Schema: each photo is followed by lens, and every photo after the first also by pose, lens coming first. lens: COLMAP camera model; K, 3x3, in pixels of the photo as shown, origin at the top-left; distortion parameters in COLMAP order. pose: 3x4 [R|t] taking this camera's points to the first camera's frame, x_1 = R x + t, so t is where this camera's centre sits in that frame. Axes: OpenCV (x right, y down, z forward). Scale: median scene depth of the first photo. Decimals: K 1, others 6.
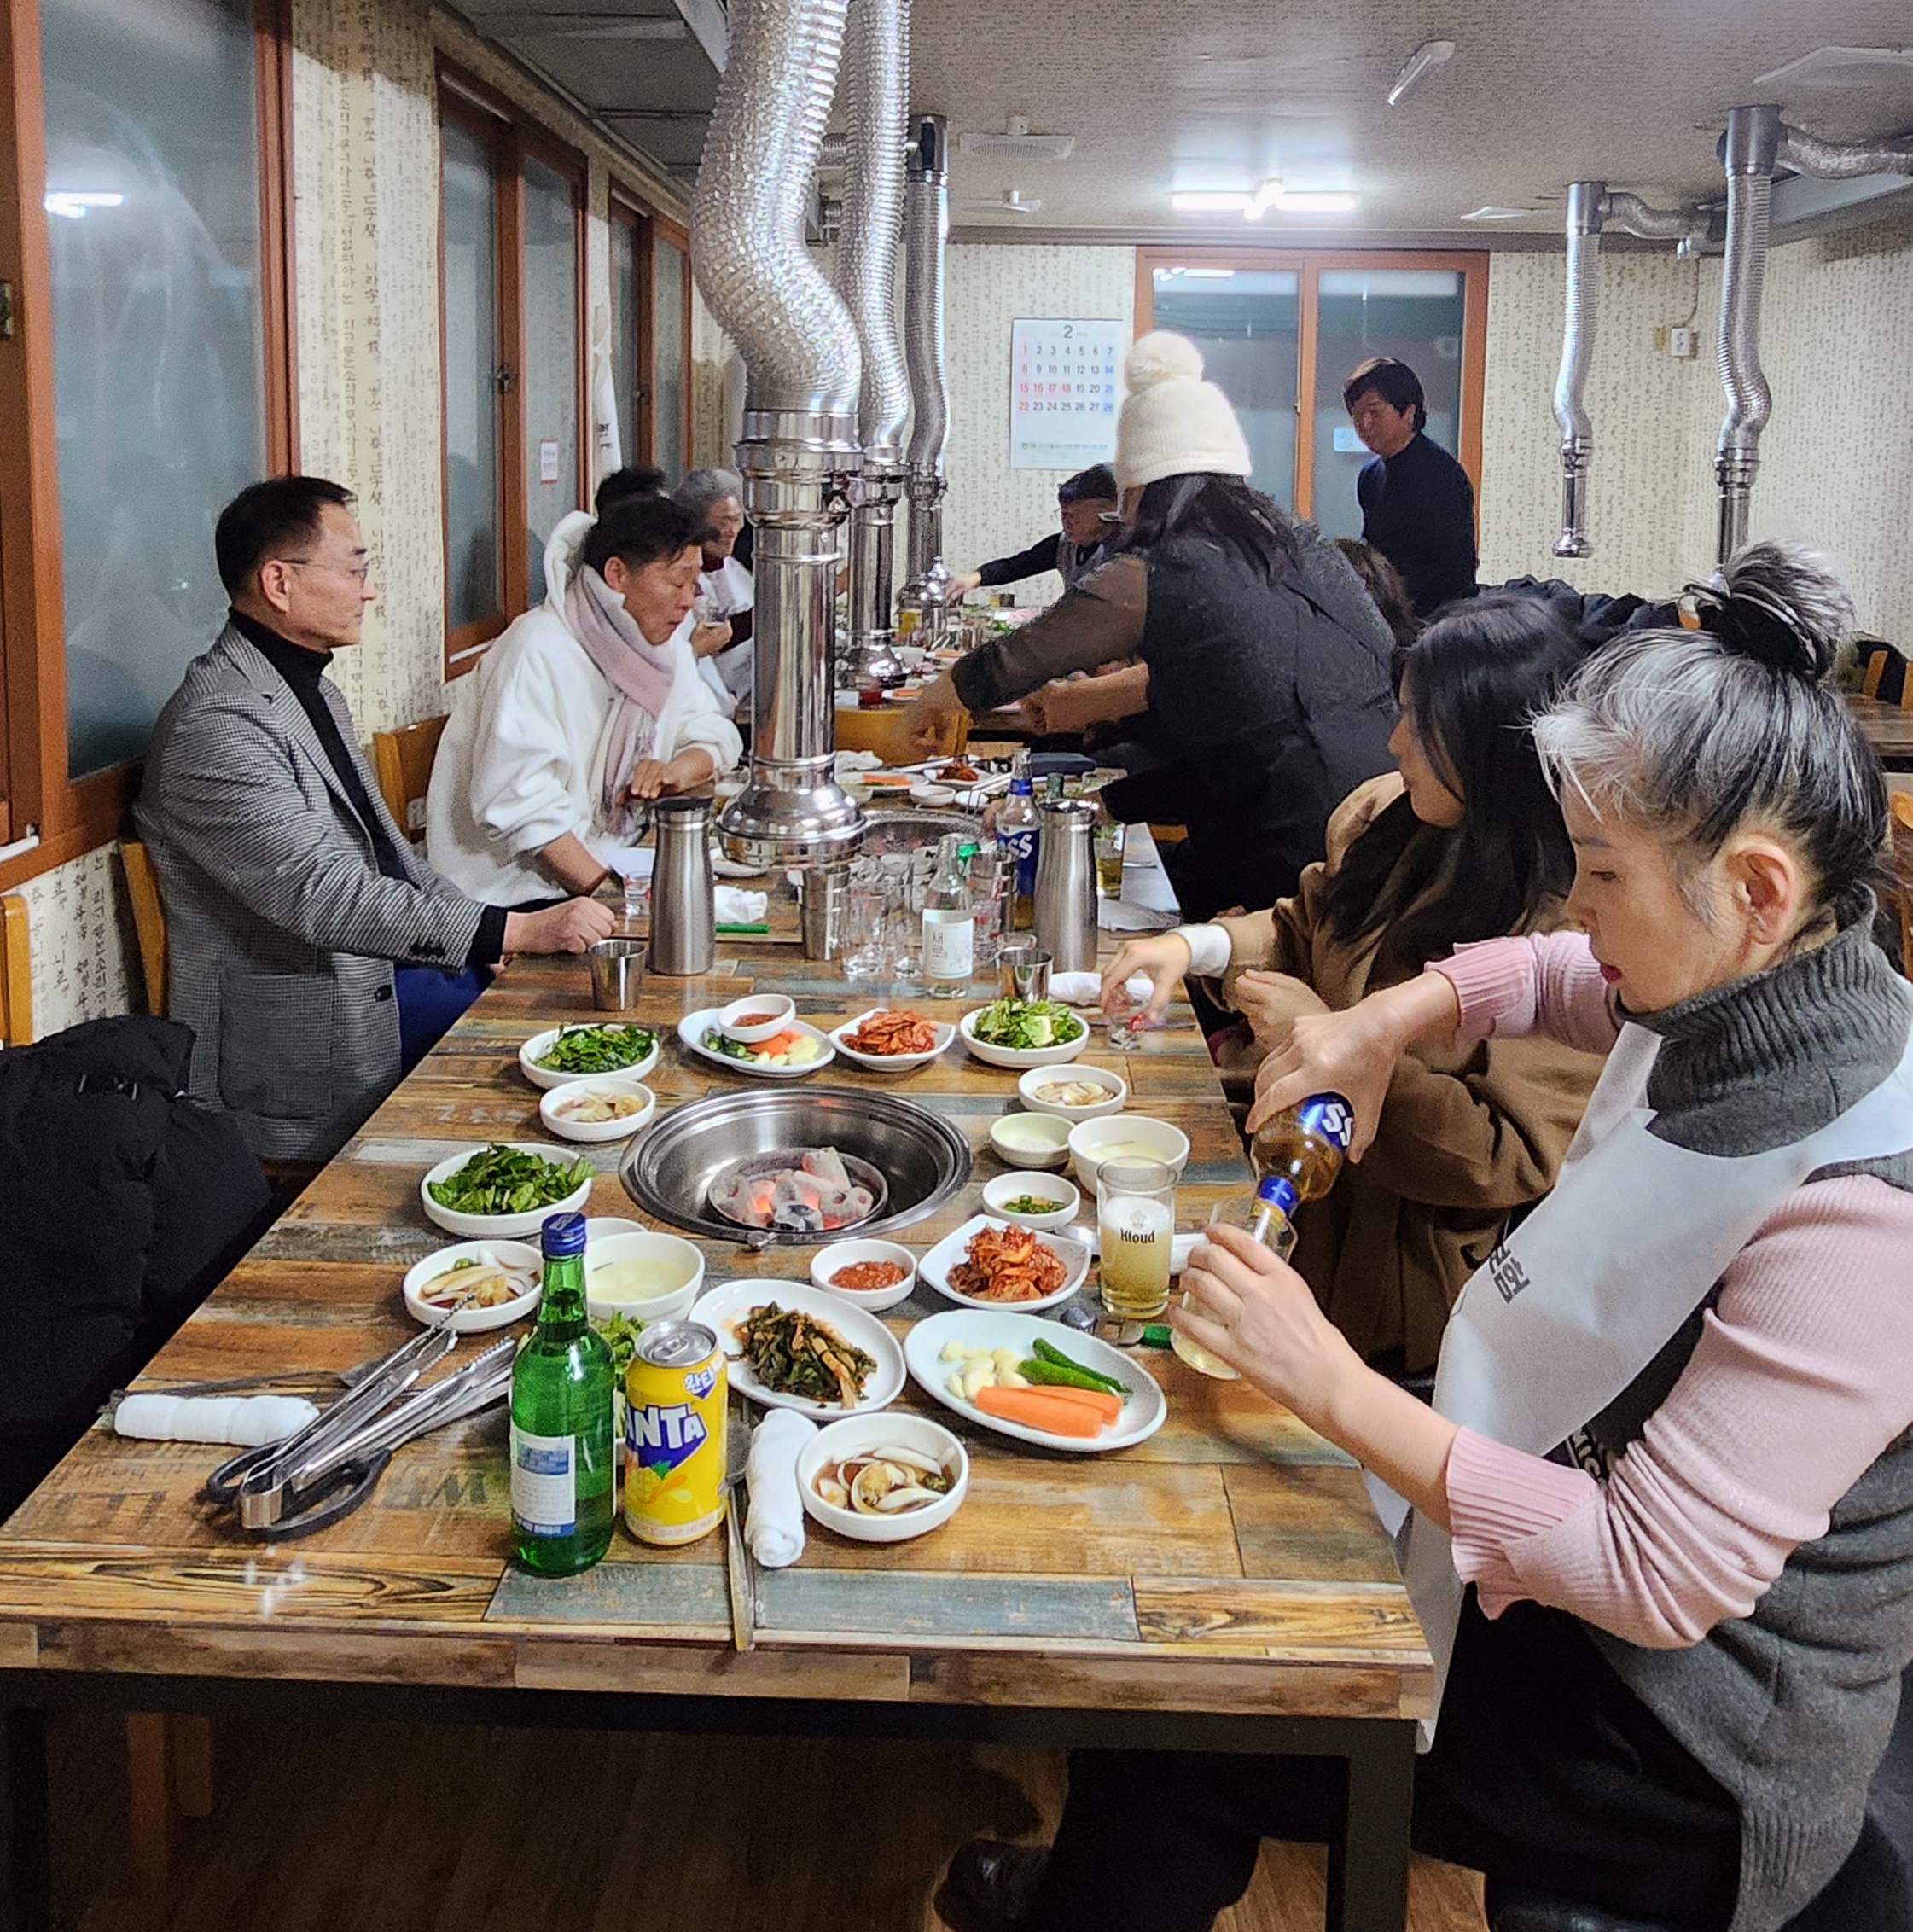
lens RADIAL K [[1585.5, 0, 956.5], [0, 1585.5, 966.0], [0, 0, 1]] dist [0.005636, -0.002407]
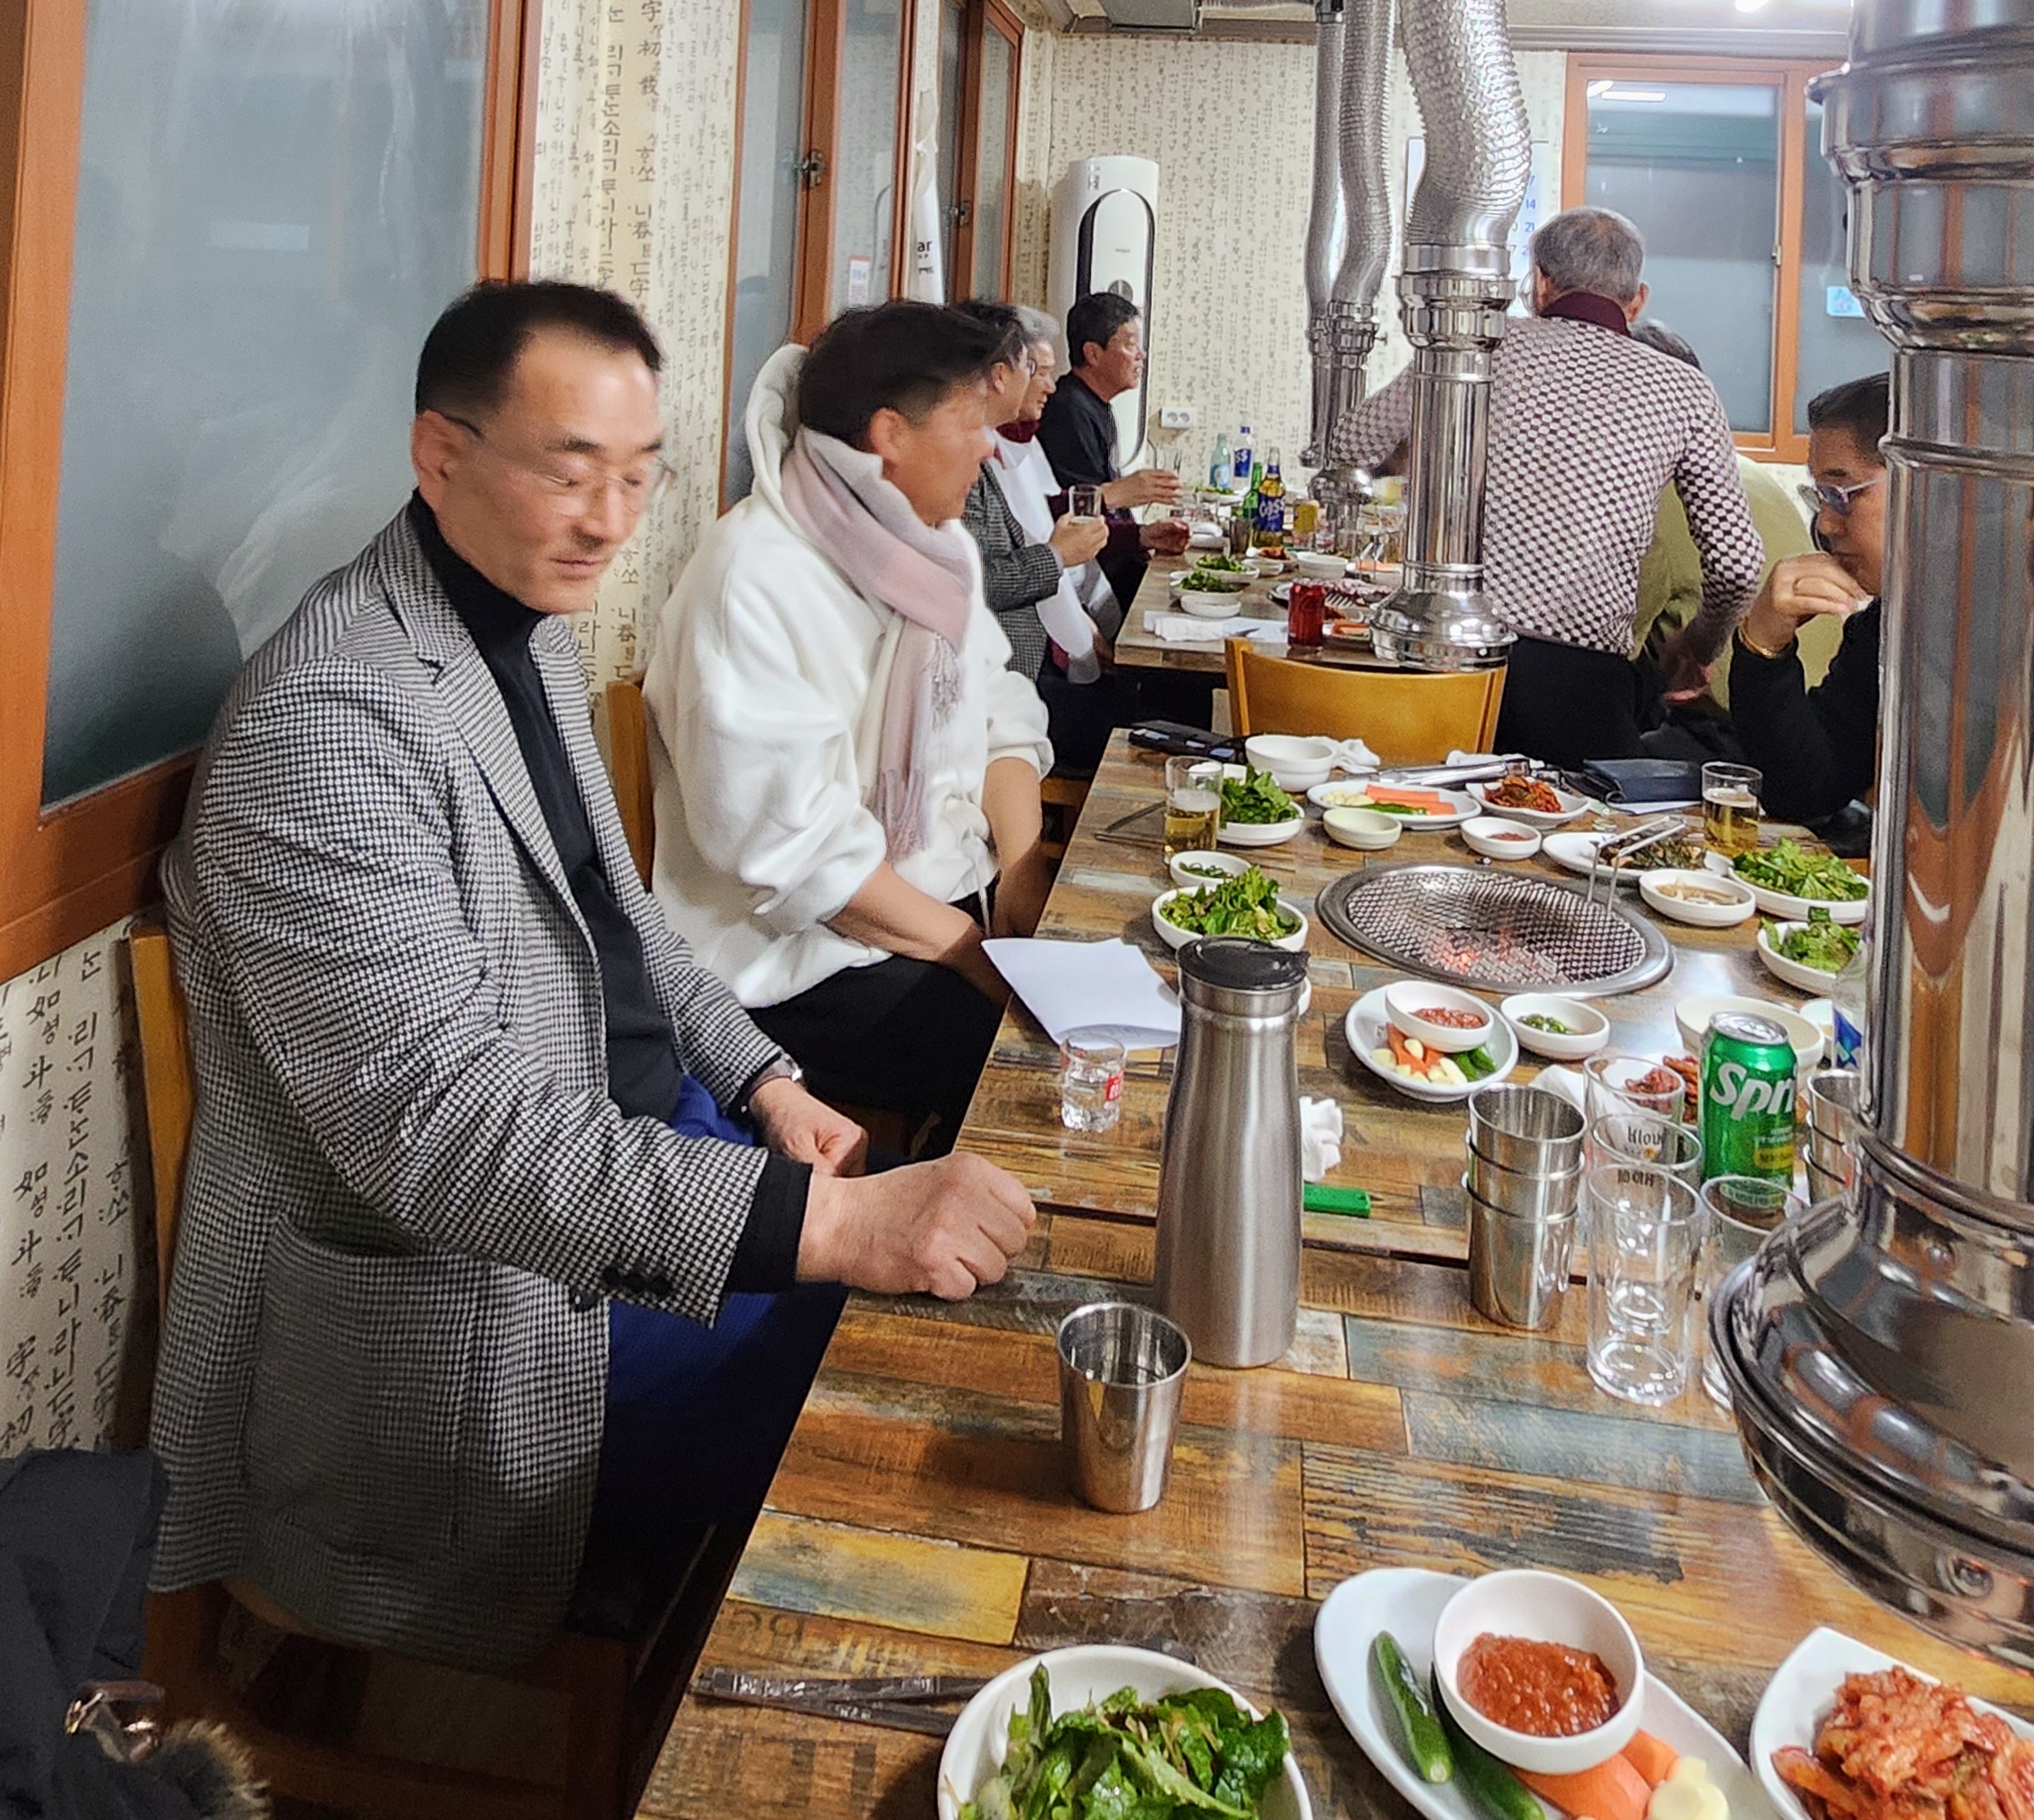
lens RADIAL K [[1696.7, 0, 1017.0], [0, 1696.7, 910.0], [0, 0, 1]] dist [-0.000164, -0.000197]
pose [[0.991490, 0.073270, -0.107609, -0.121047], [-0.070316, 0.997043, 0.030998, -0.083953], [0.109562, -0.023168, 0.993710, 0.326292]]
